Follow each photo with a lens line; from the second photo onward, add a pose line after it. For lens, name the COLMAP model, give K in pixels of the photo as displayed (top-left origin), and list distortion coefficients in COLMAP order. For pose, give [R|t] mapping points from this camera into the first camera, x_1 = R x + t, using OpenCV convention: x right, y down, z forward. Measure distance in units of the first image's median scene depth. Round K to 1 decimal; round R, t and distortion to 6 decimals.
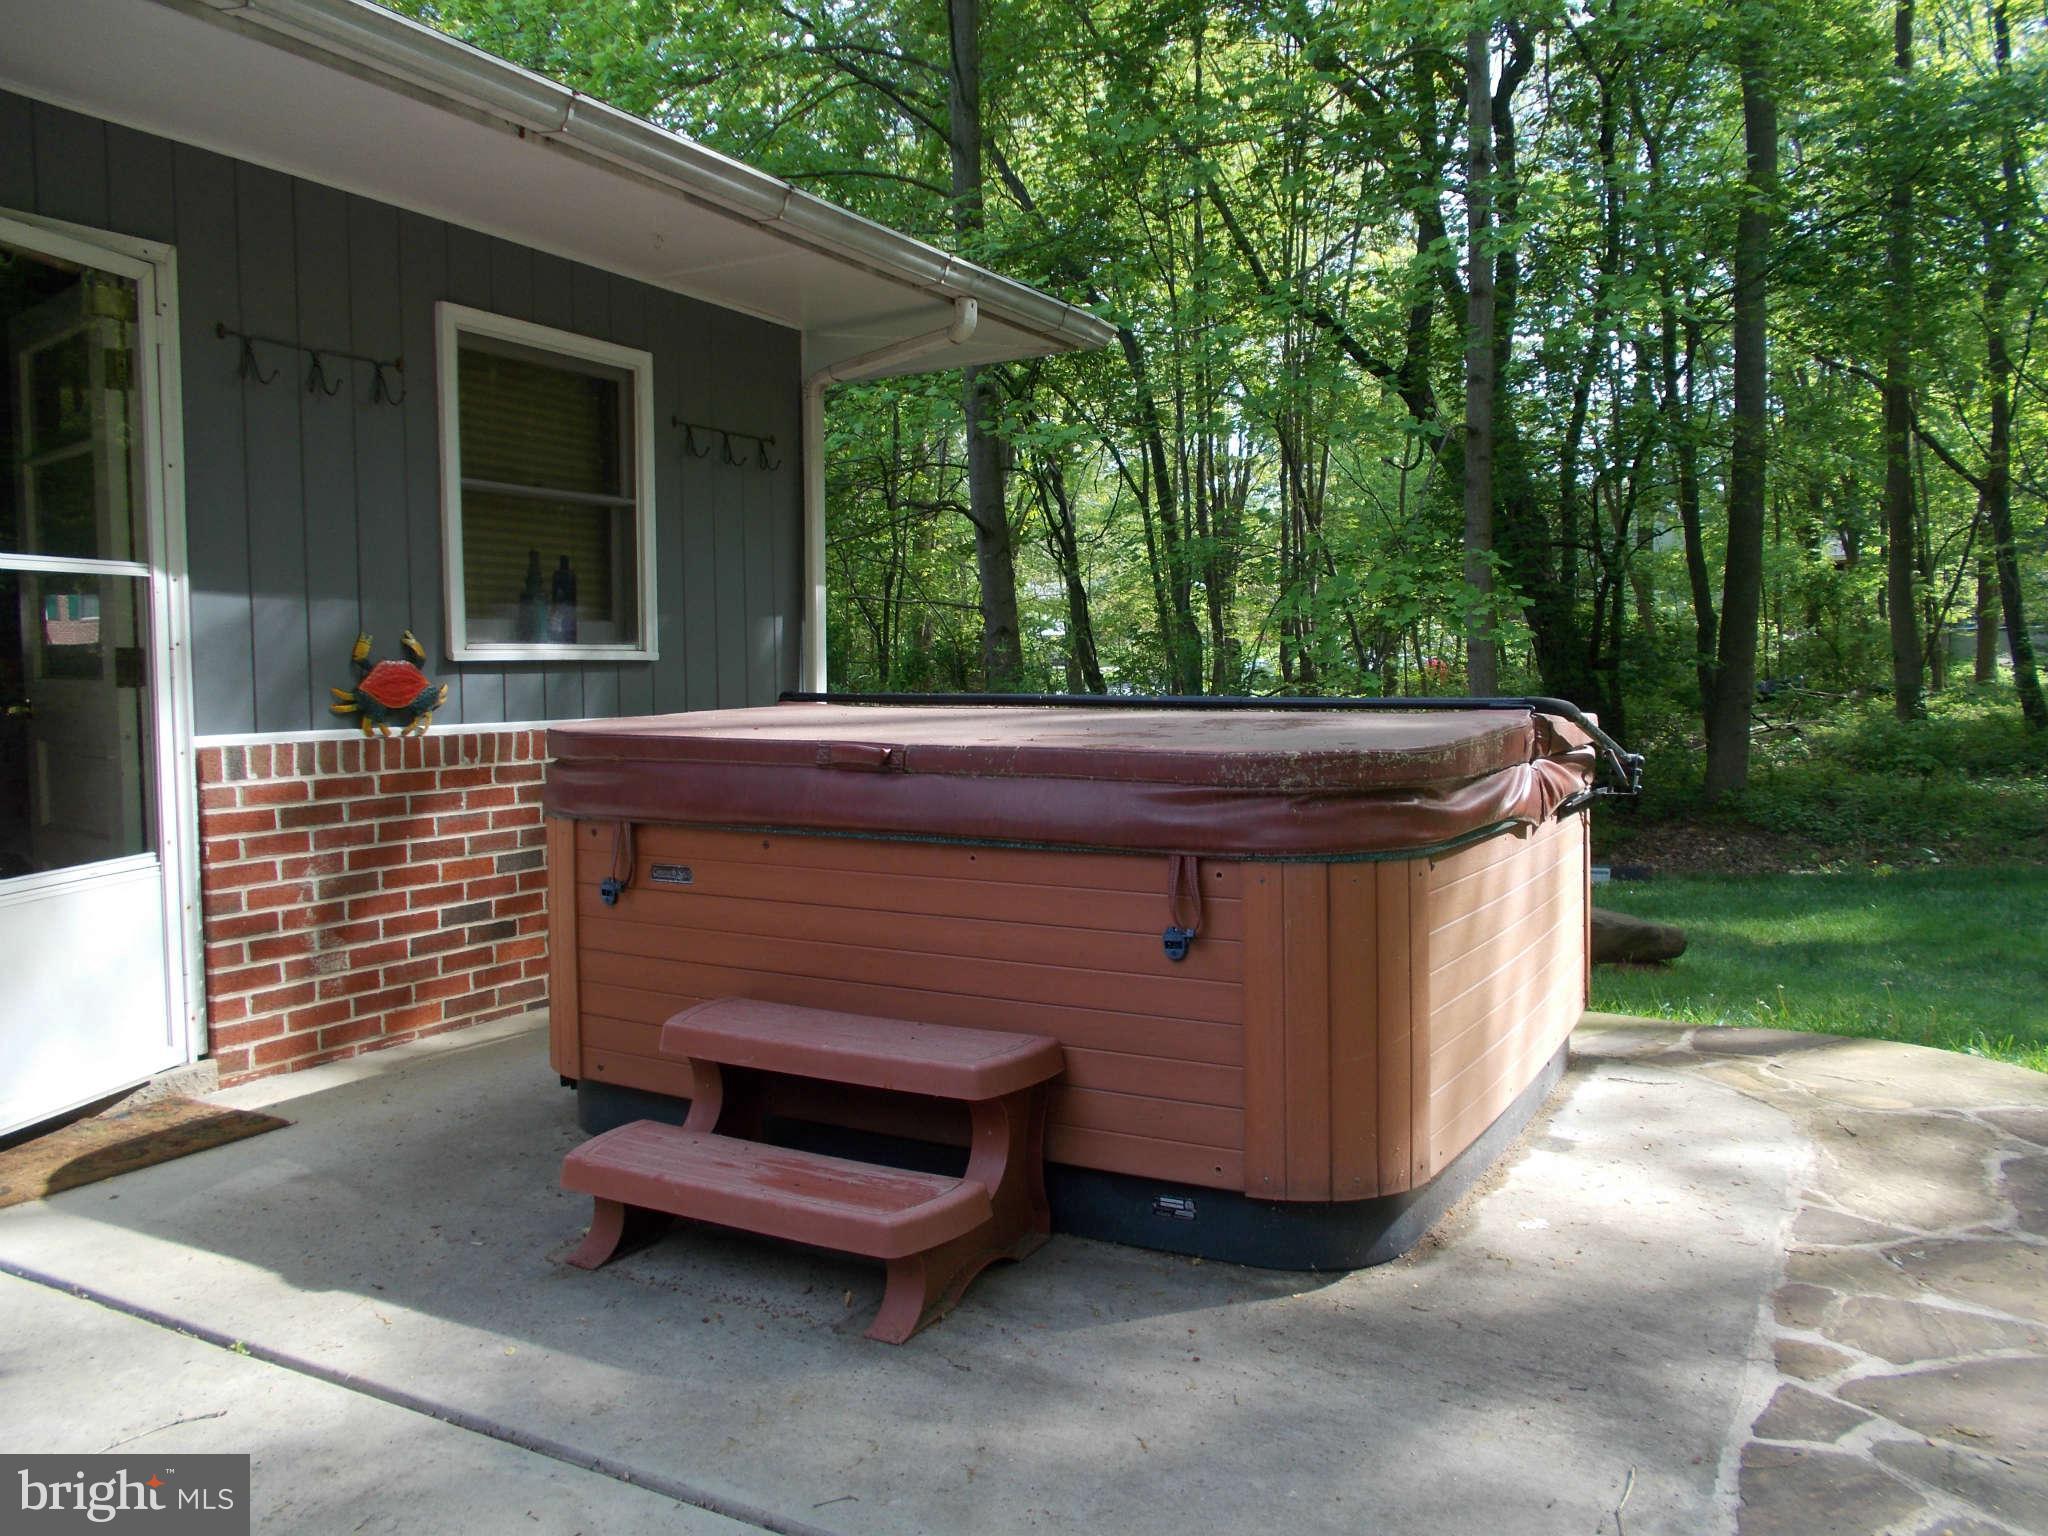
lens RADIAL K [[1572.9, 0, 1019.7], [0, 1572.9, 755.1], [0, 0, 1]] dist [0.007288, -0.011303]
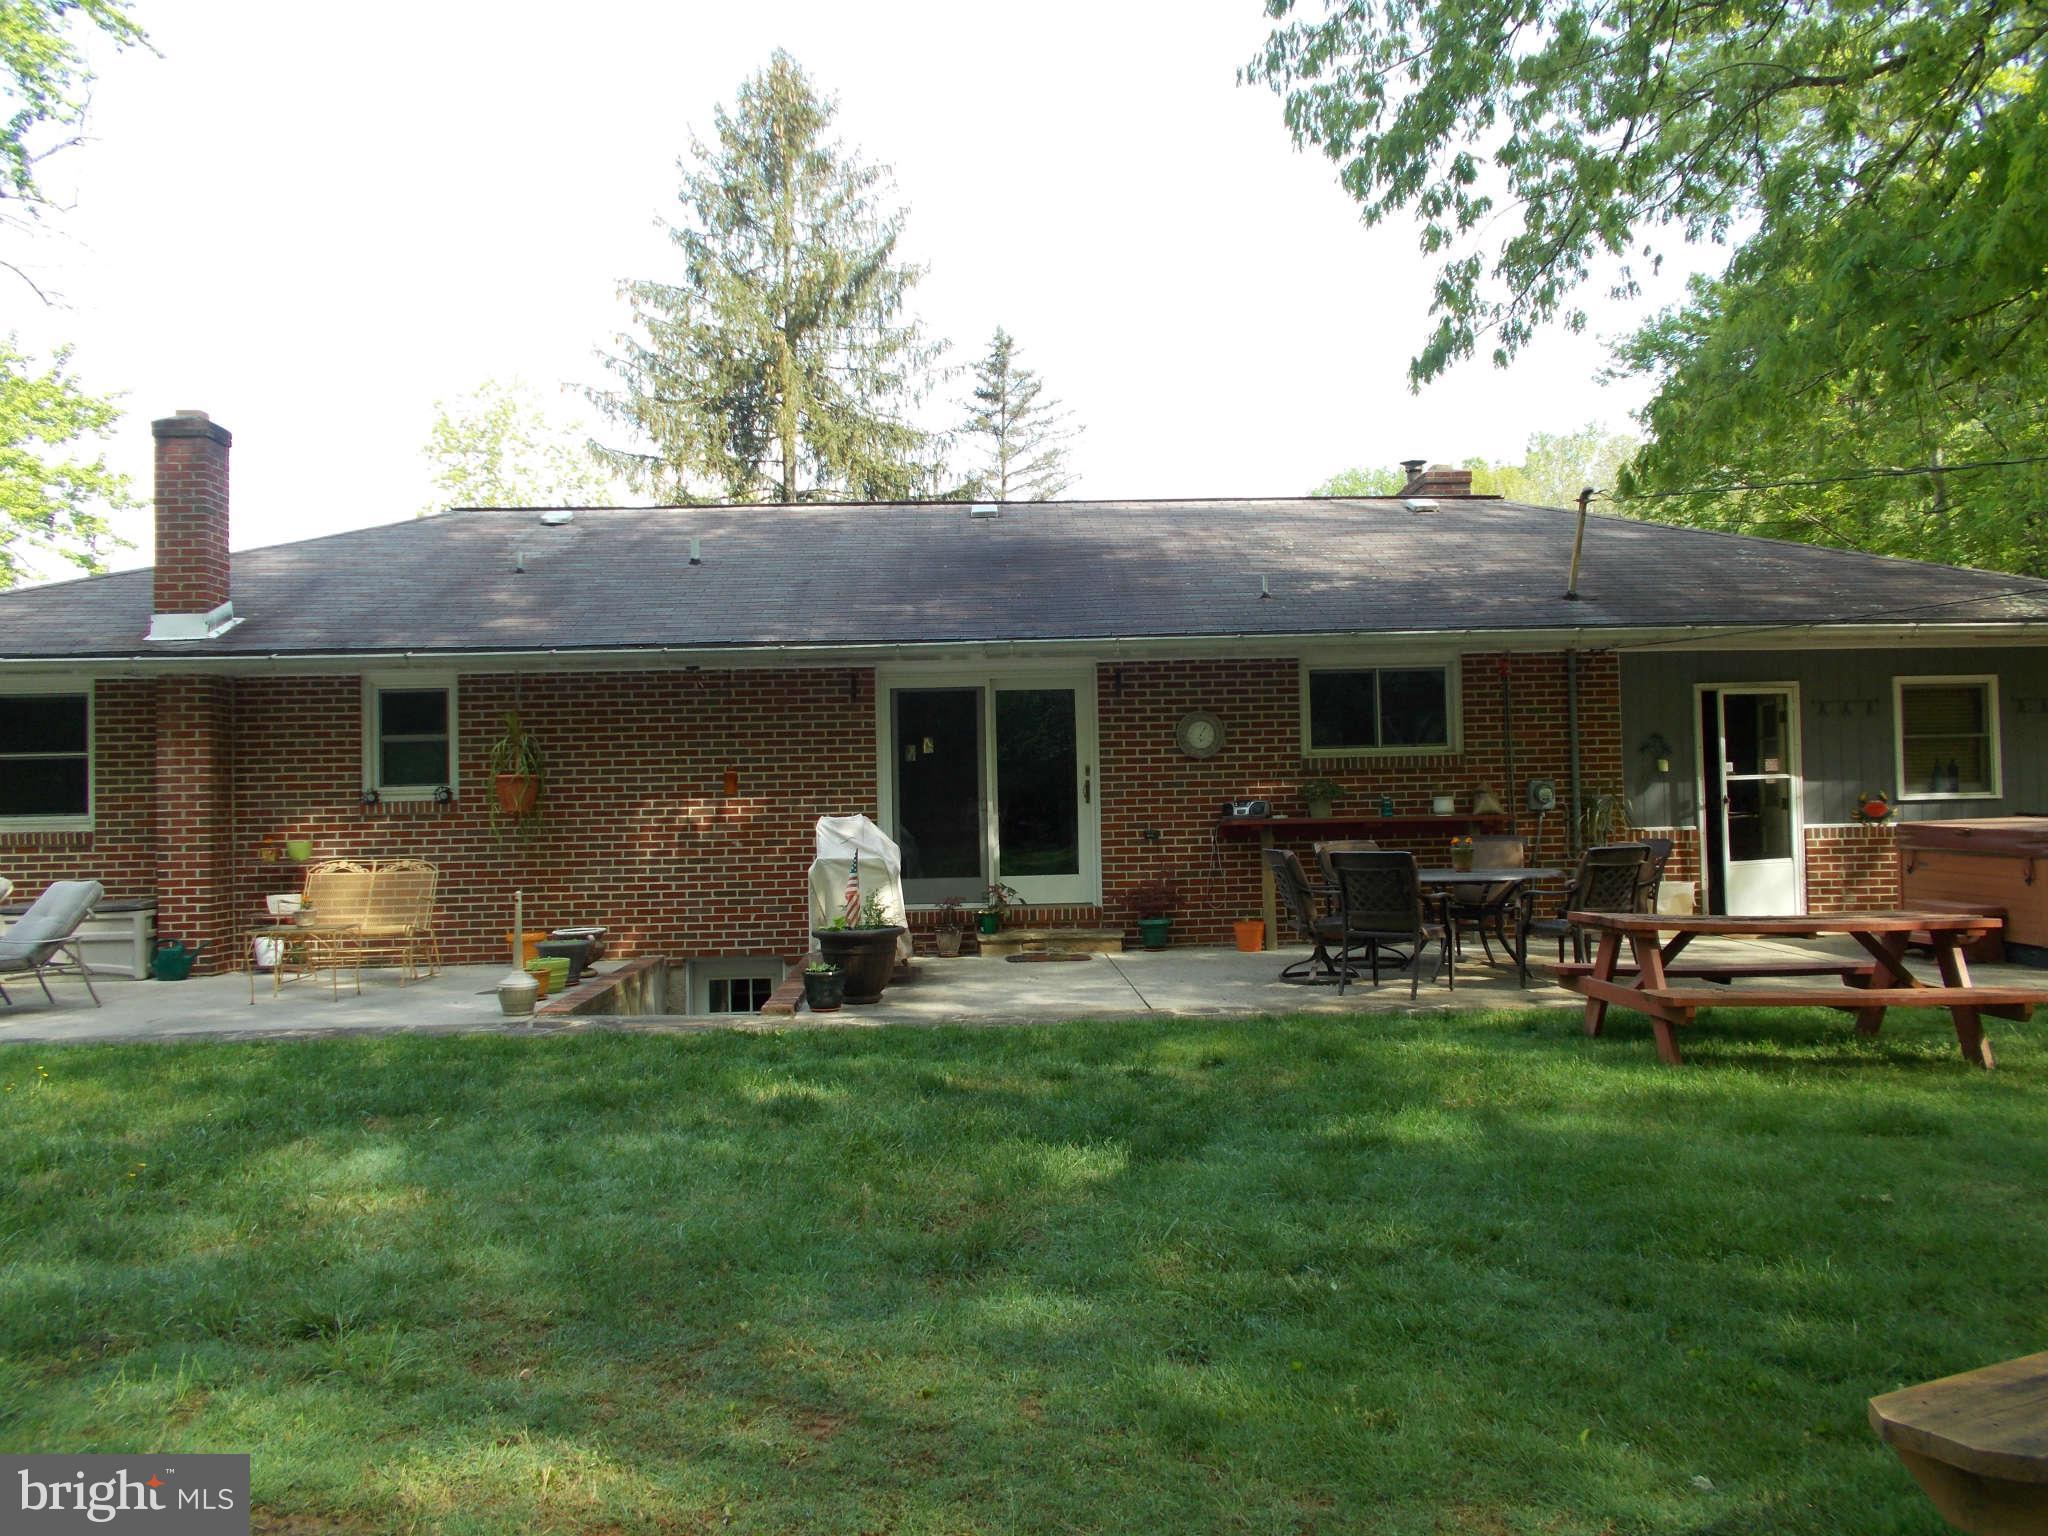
lens RADIAL K [[1572.9, 0, 1023.6], [0, 1572.9, 759.3], [0, 0, 1]] dist [0.007288, -0.011303]
pose [[0.515195, -0.023618, -0.856748, 1.404250], [-0.035447, 0.998178, -0.048832, 0.068020], [0.856340, 0.055527, 0.513419, -2.019029]]
